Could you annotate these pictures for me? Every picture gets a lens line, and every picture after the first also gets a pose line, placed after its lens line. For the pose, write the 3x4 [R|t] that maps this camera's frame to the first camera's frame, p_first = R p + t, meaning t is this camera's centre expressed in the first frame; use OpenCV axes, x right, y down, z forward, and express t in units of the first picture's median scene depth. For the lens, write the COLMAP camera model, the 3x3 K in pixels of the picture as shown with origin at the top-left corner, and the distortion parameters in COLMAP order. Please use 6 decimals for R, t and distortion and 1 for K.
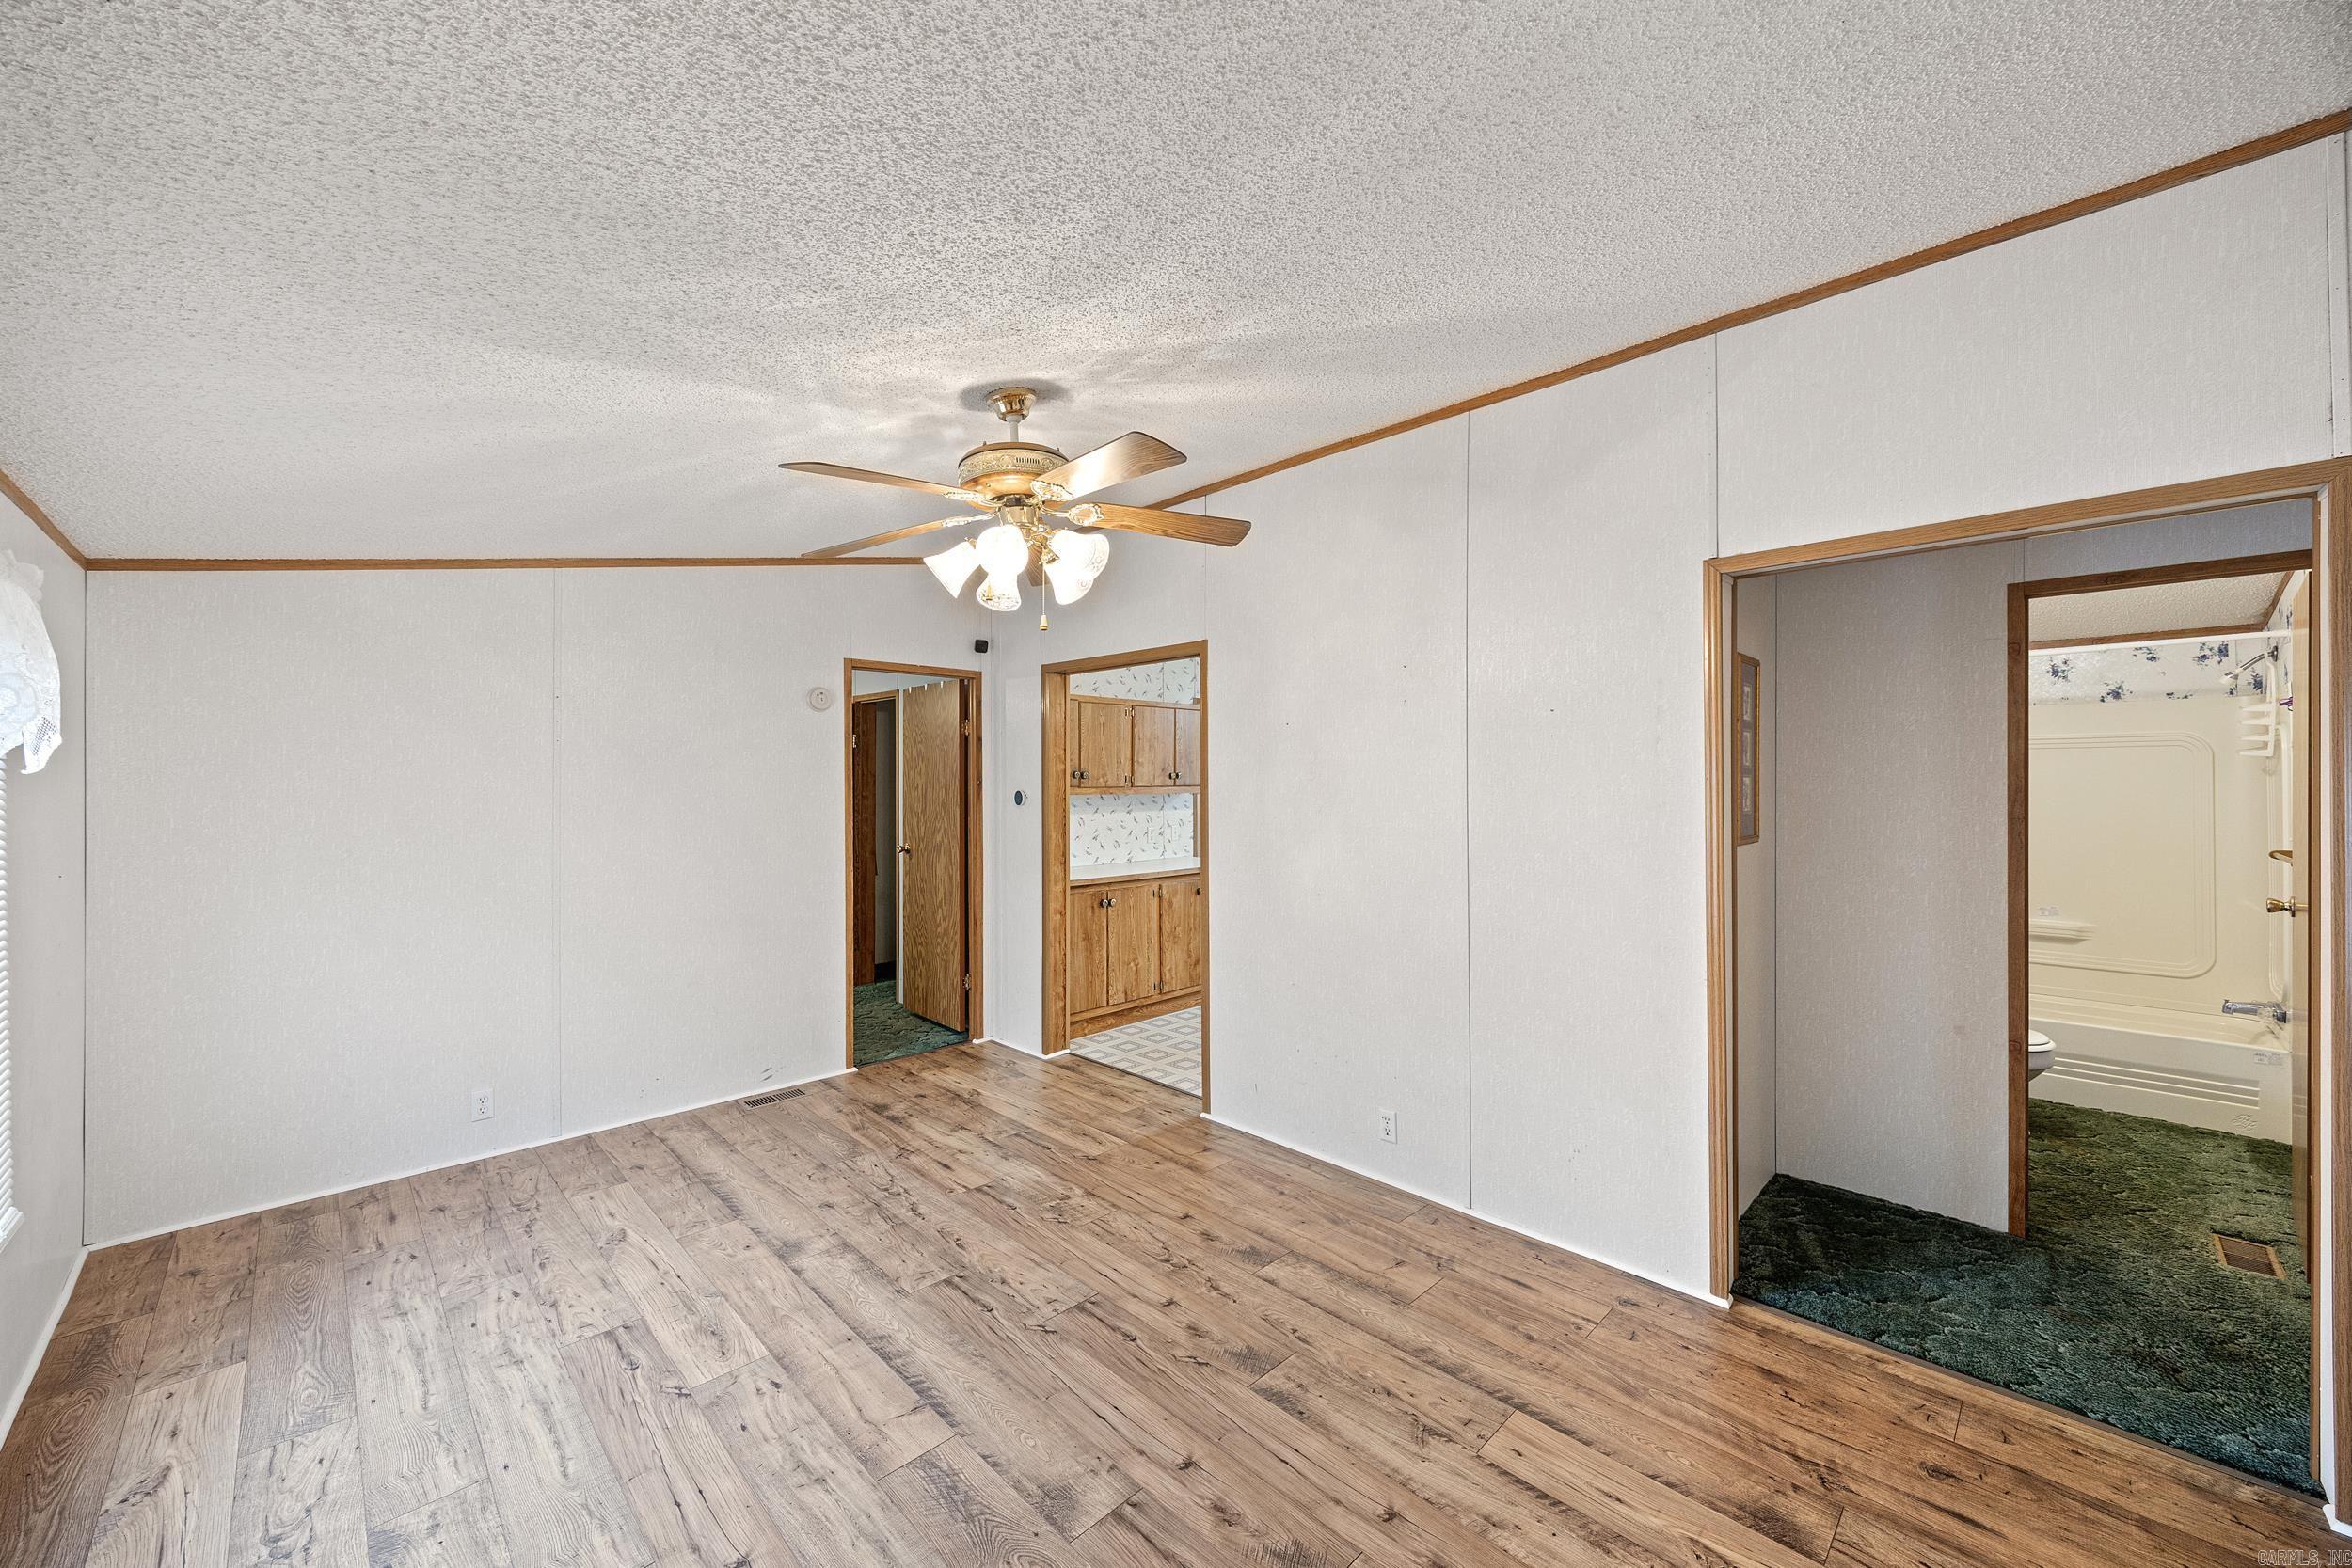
lens RADIAL K [[896.4, 0, 1181.3], [0, 896.4, 776.5], [0, 0, 1]] dist [-0.016791, -0.000584]
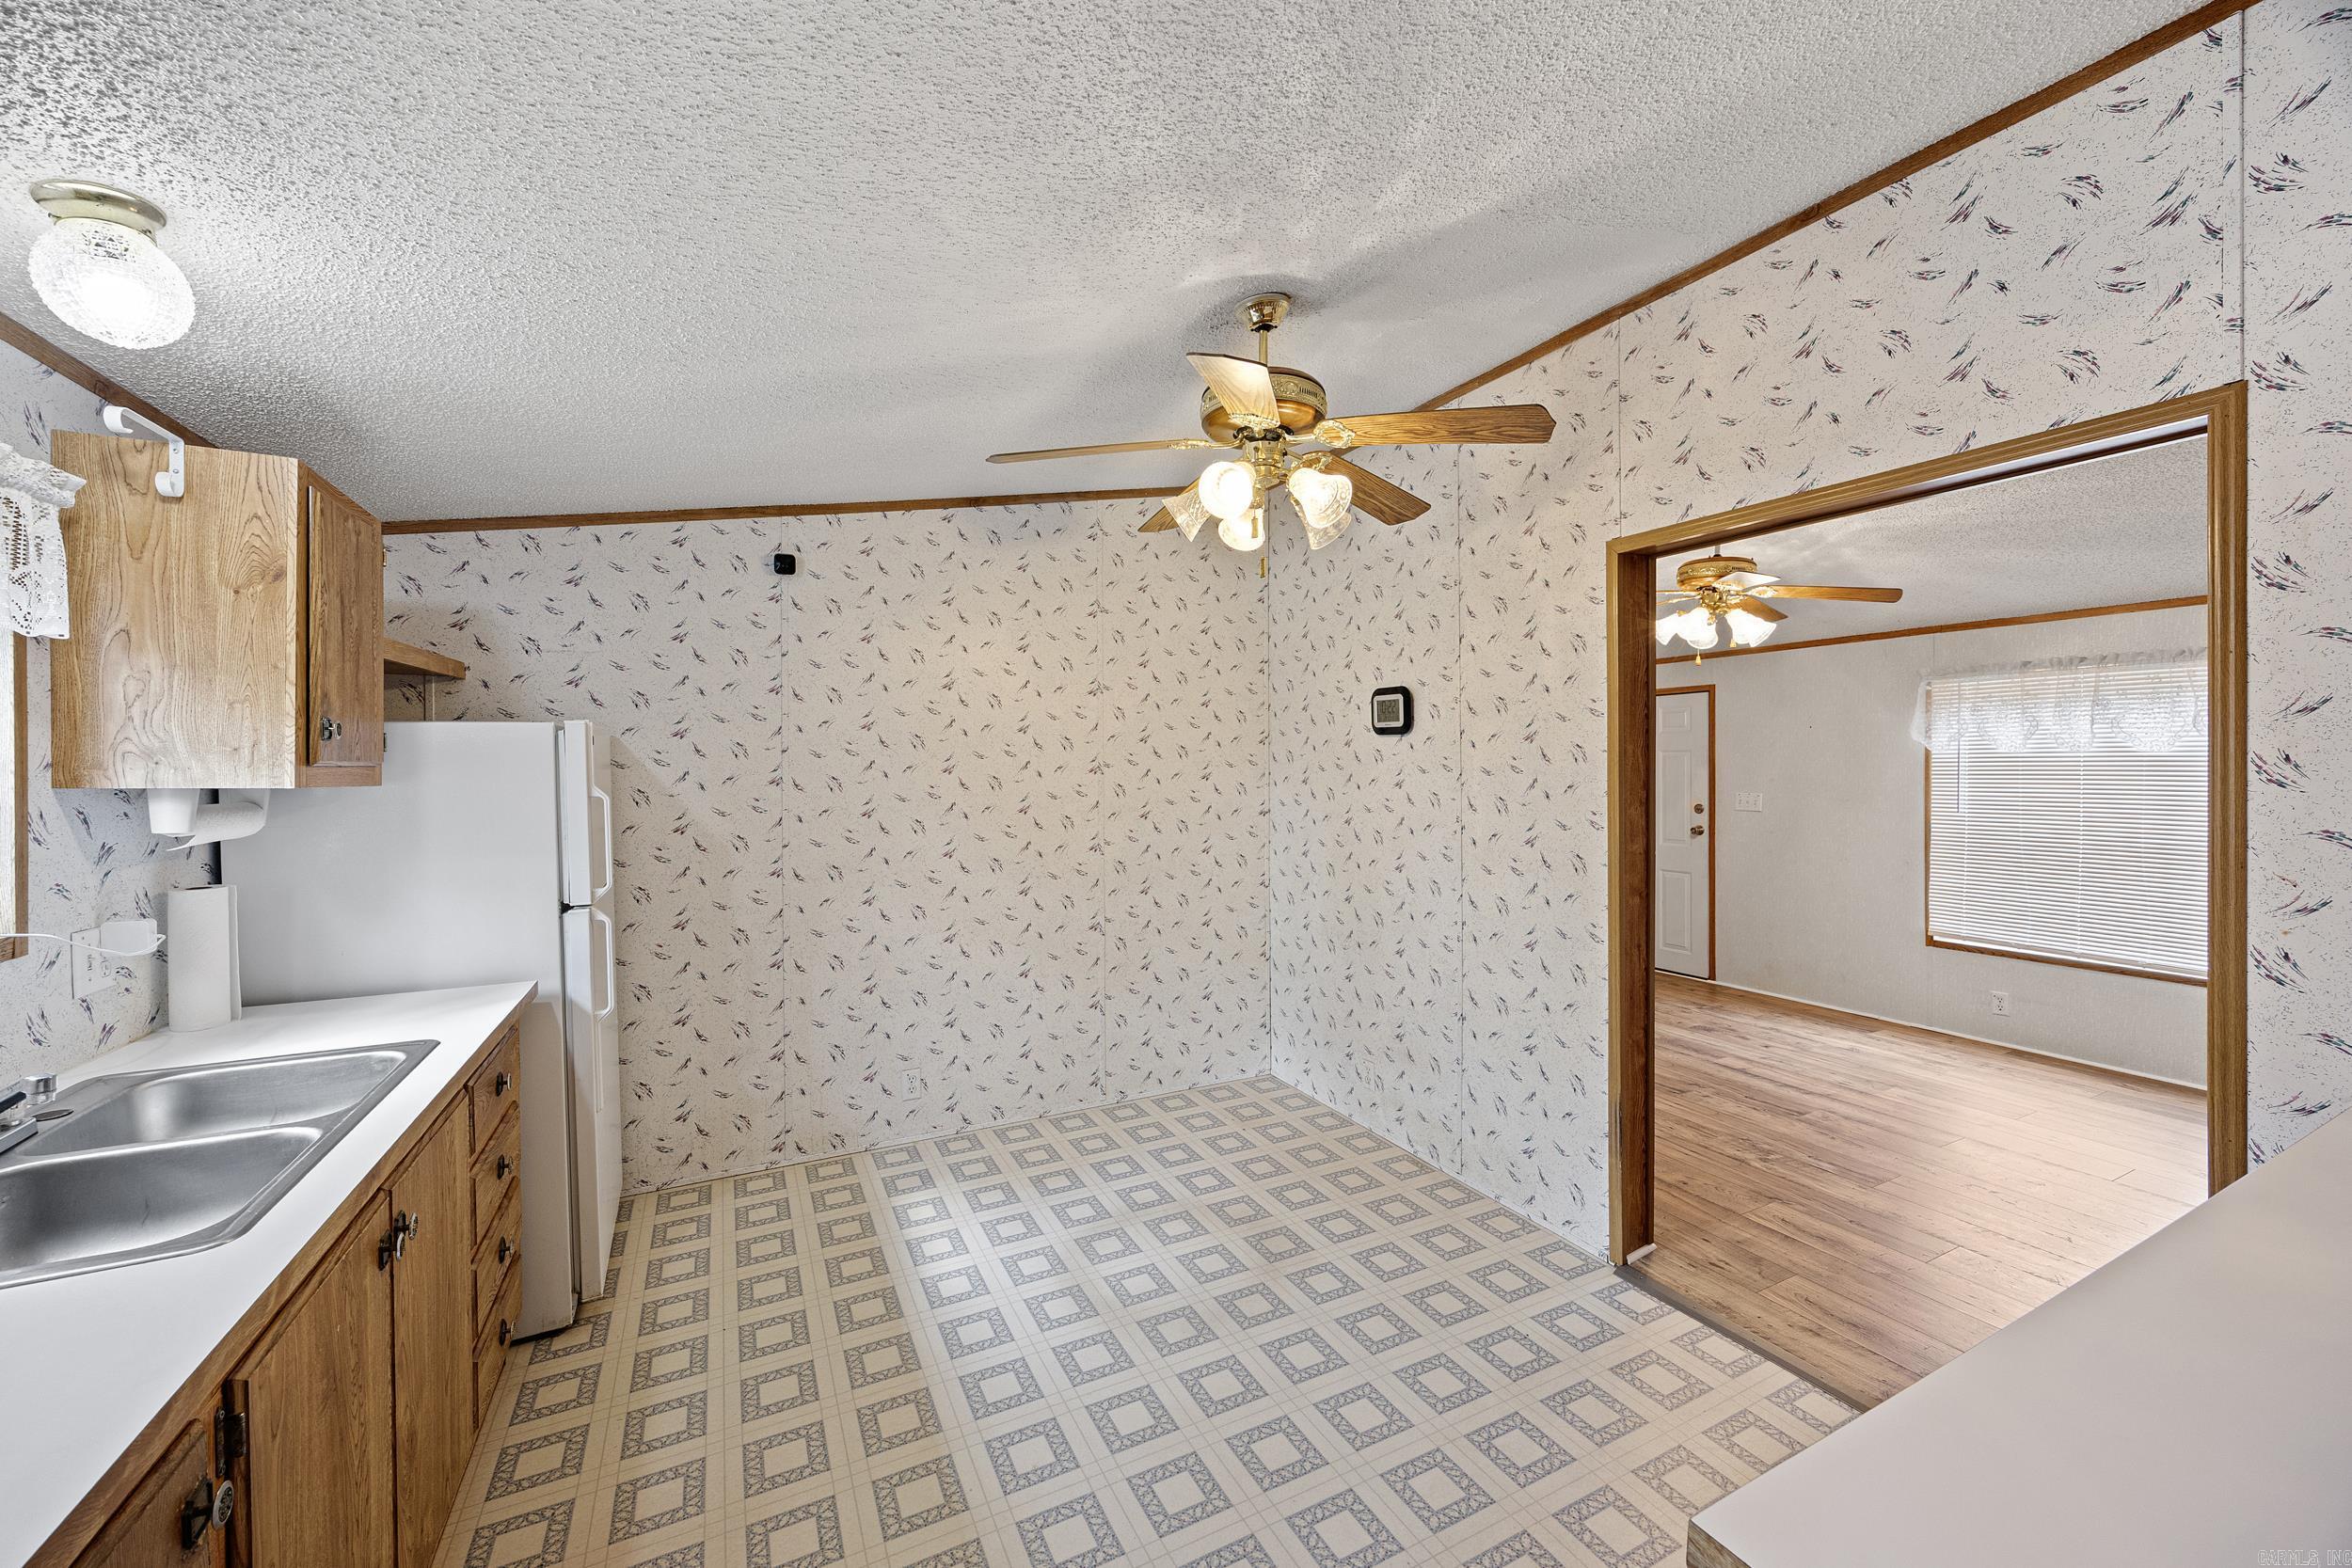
lens RADIAL K [[902.1, 0, 1192.1], [0, 902.1, 772.6], [0, 0, 1]] dist [-0.011661, 0.001141]
pose [[-0.956416, 0.001594, 0.292004, 0.239742], [0.003619, 0.999973, 0.006394, 0.023115], [-0.291986, 0.007172, -0.956396, 2.651455]]
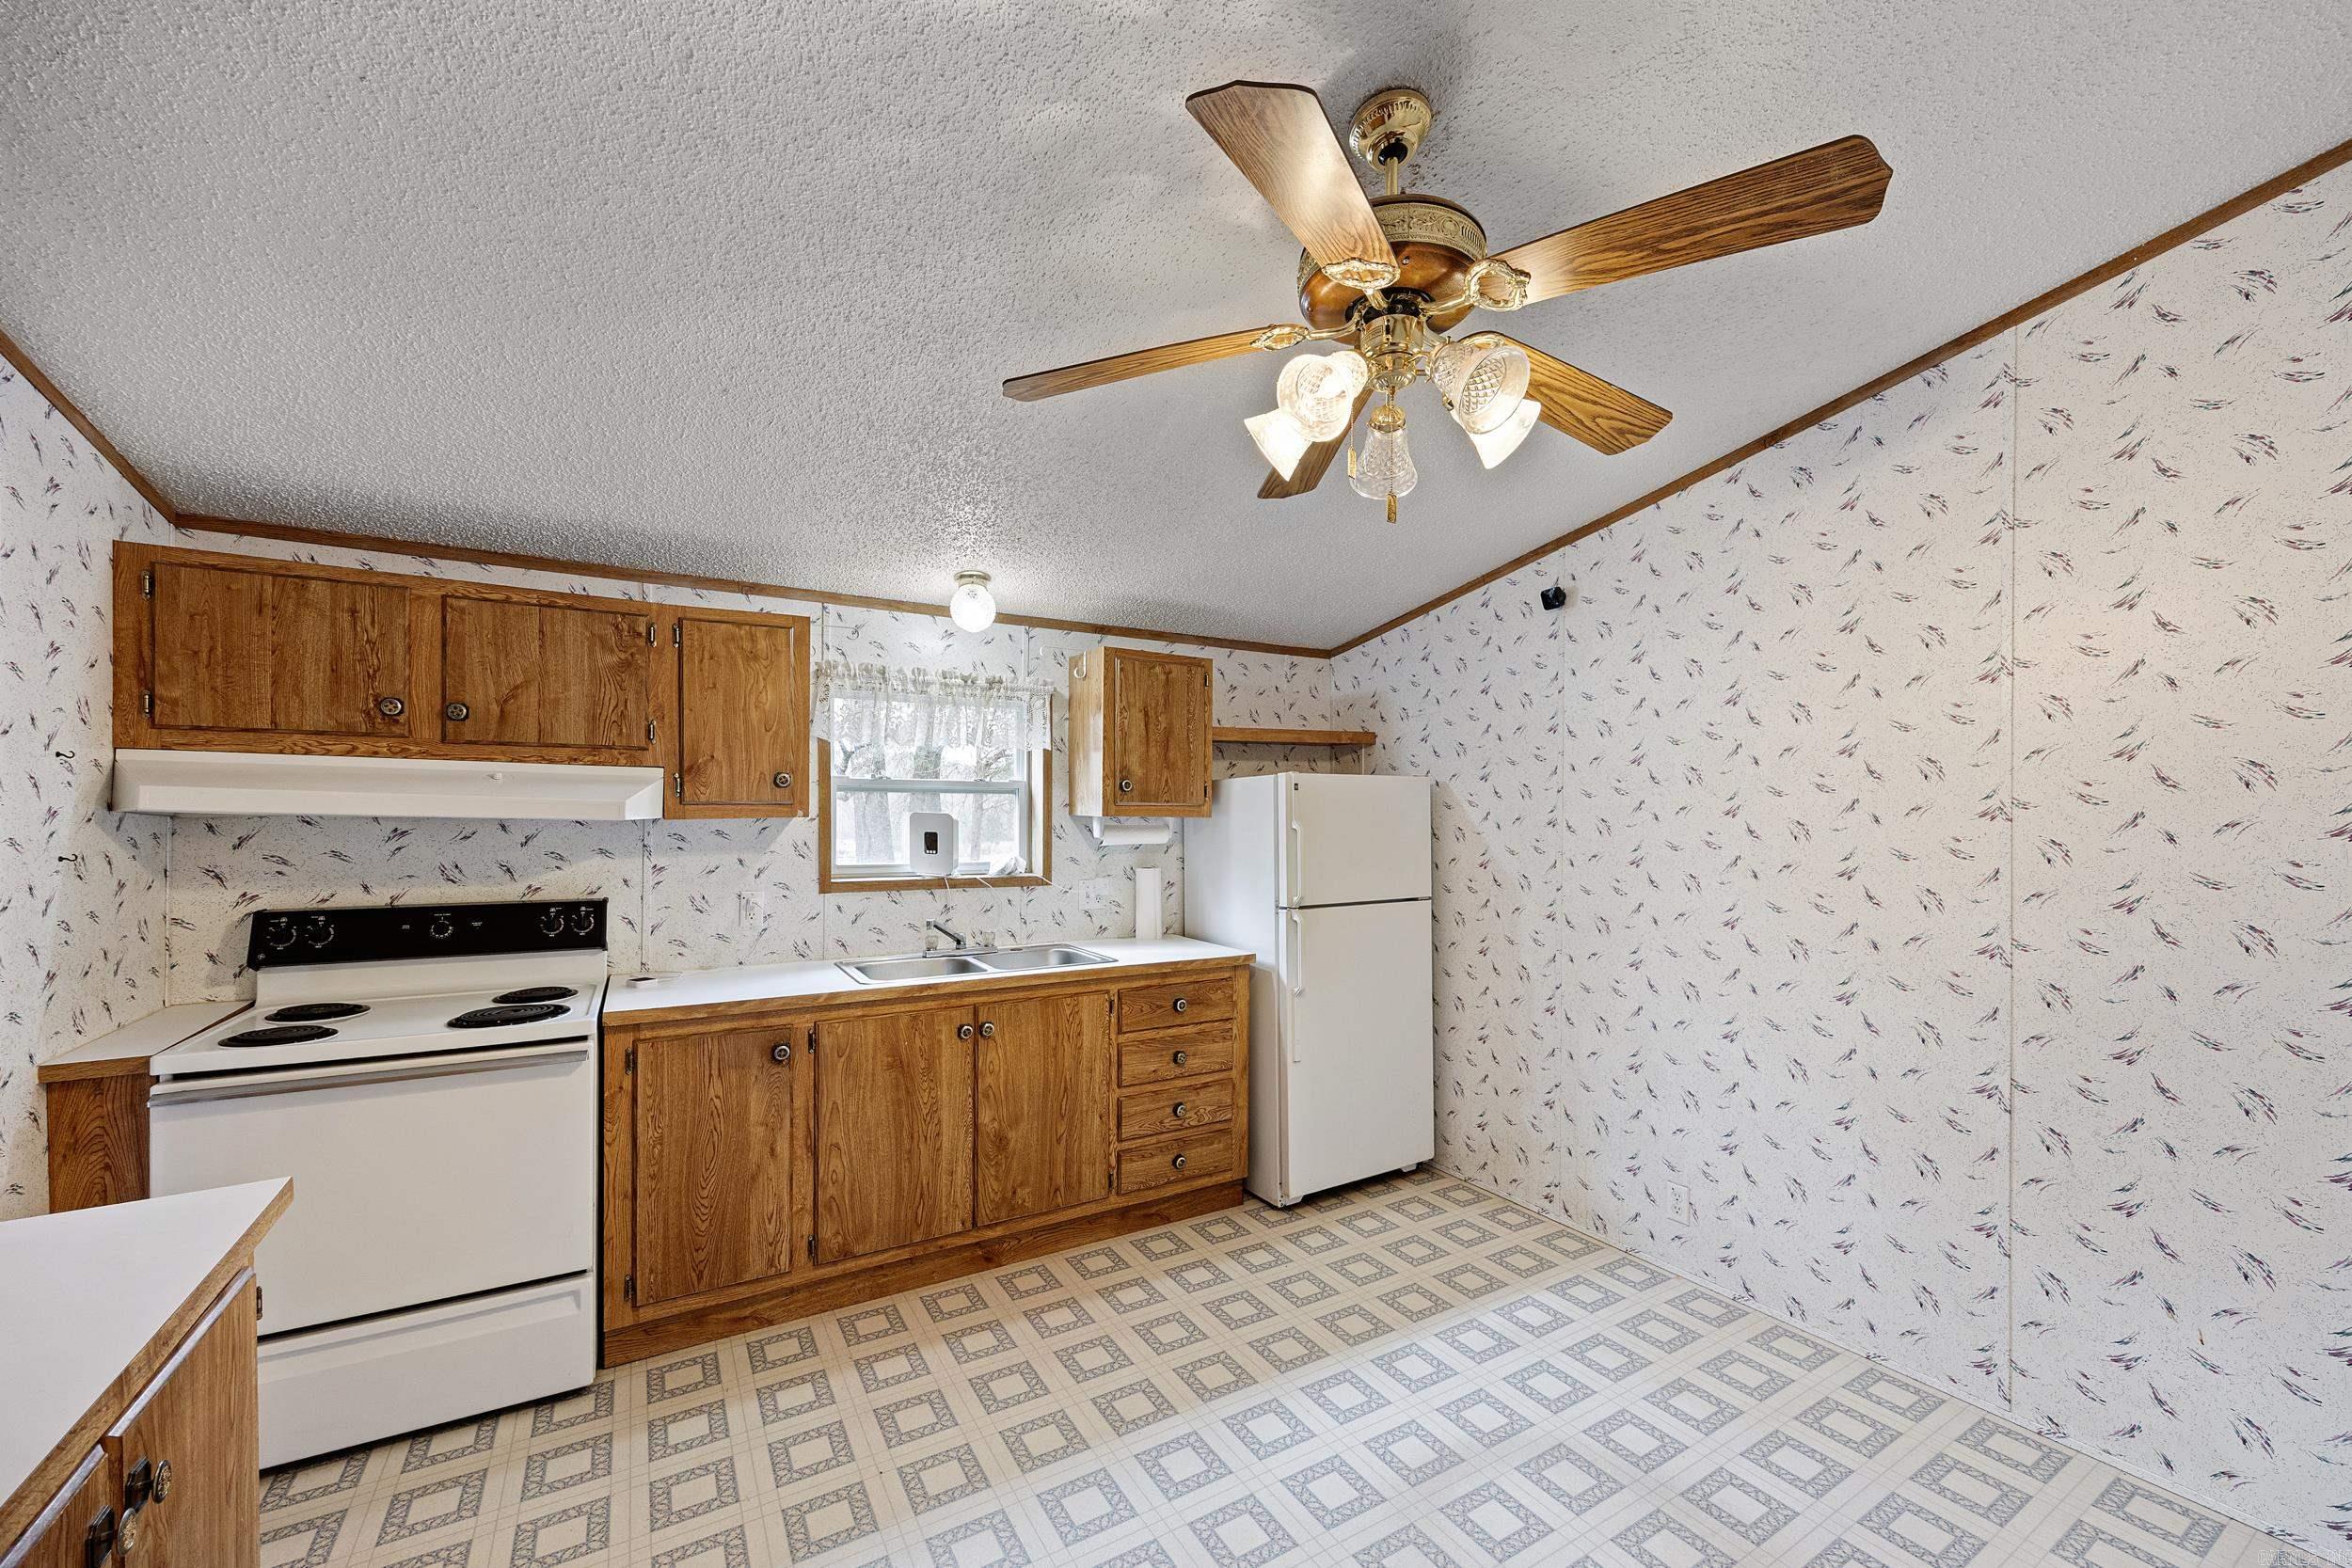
lens RADIAL K [[902.1, 0, 1166.0], [0, 902.1, 817.0], [0, 0, 1]] dist [-0.011661, 0.001141]
pose [[0.242718, -0.002022, 0.970095, -0.154767], [-0.005008, 0.999982, 0.003337, 0.032080], [-0.970084, -0.005668, 0.242704, 1.837465]]
